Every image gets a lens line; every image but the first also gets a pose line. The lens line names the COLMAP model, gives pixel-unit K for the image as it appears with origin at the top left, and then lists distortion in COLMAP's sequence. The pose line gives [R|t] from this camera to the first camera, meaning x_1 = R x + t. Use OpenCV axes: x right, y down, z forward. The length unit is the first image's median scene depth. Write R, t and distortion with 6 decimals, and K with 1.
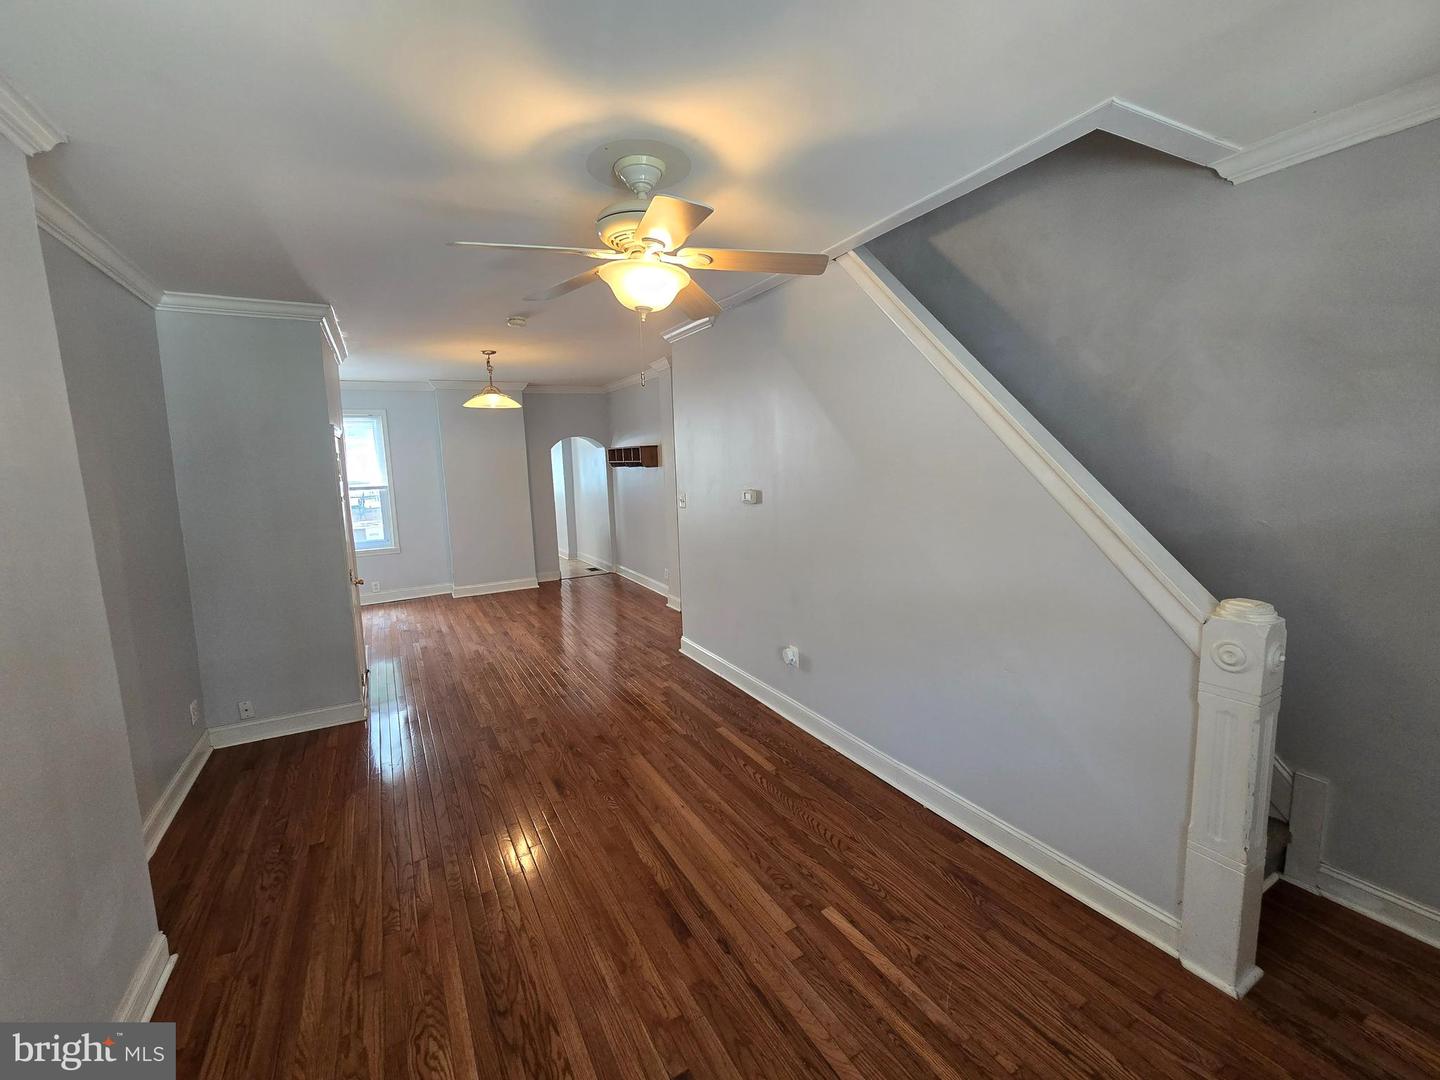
lens RADIAL K [[594.2, 0, 695.7], [0, 594.2, 539.7], [0, 0, 1]] dist [-0.000224, -0.000203]
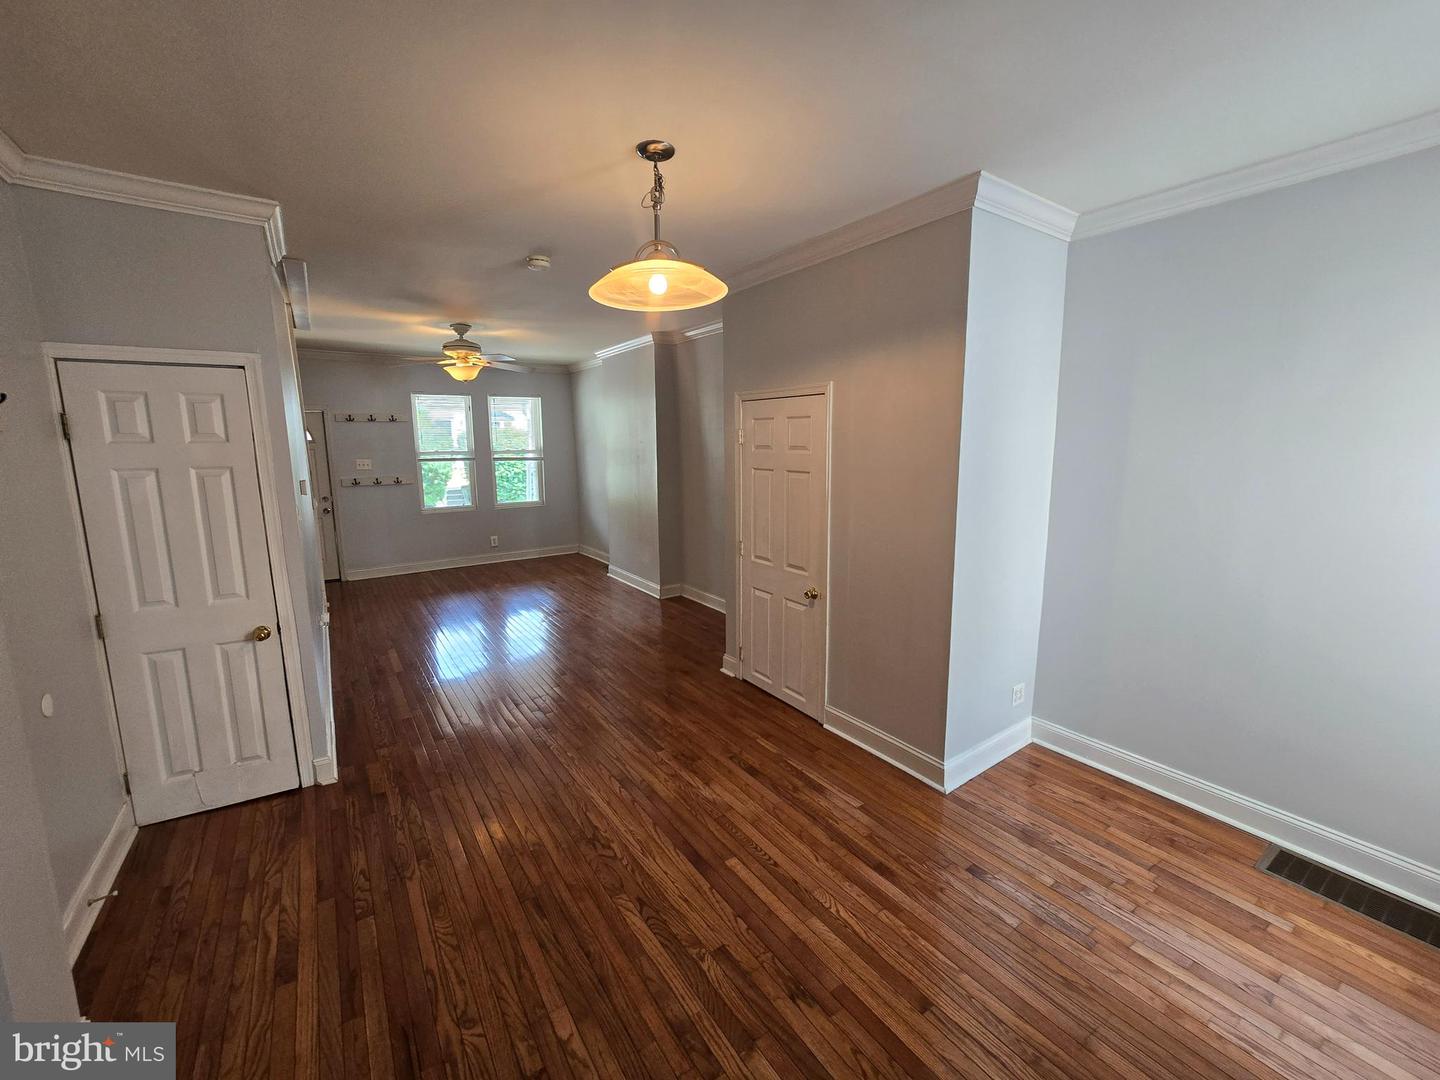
lens RADIAL K [[584.1, 0, 709.6], [0, 584.1, 534.8], [0, 0, 1]] dist [0.000528, -0.000247]
pose [[-0.994214, 0.058755, -0.089924, -0.792693], [0.028434, 0.951235, 0.307154, -0.460061], [0.103586, 0.302820, -0.947402, 3.404458]]
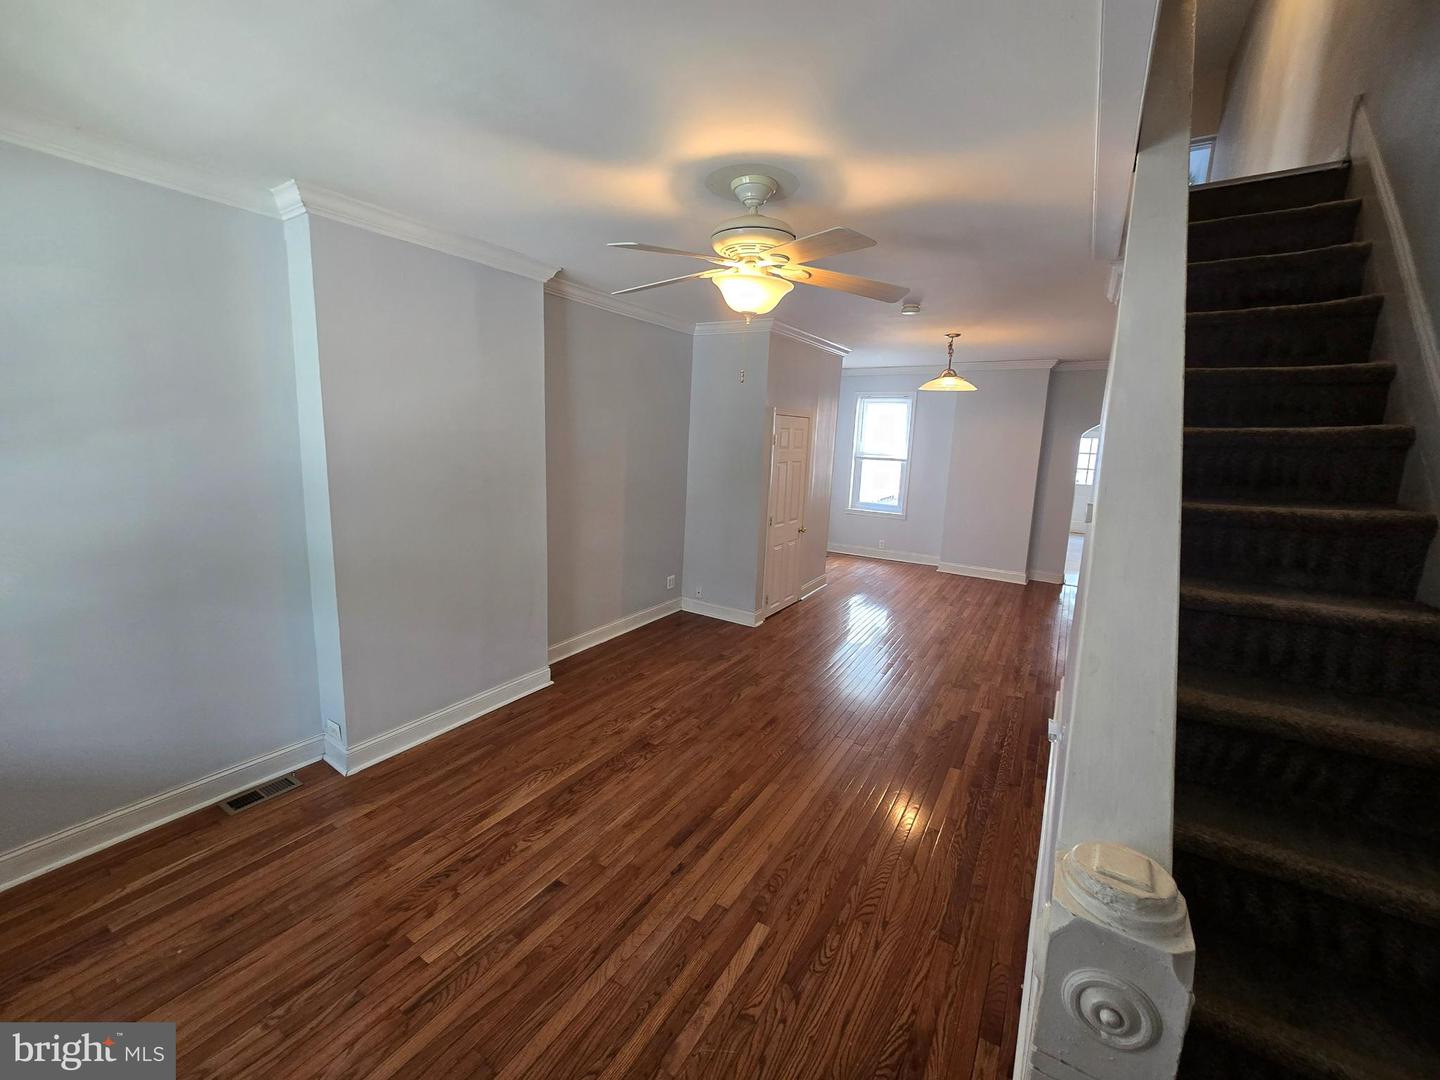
lens RADIAL K [[584.1, 0, 709.6], [0, 584.1, 534.8], [0, 0, 1]] dist [0.000528, -0.000247]
pose [[0.494436, 0.202155, -0.845380, 0.836400], [-0.171652, 0.976135, 0.133028, -0.107475], [0.852097, 0.079337, 0.517336, 0.376562]]
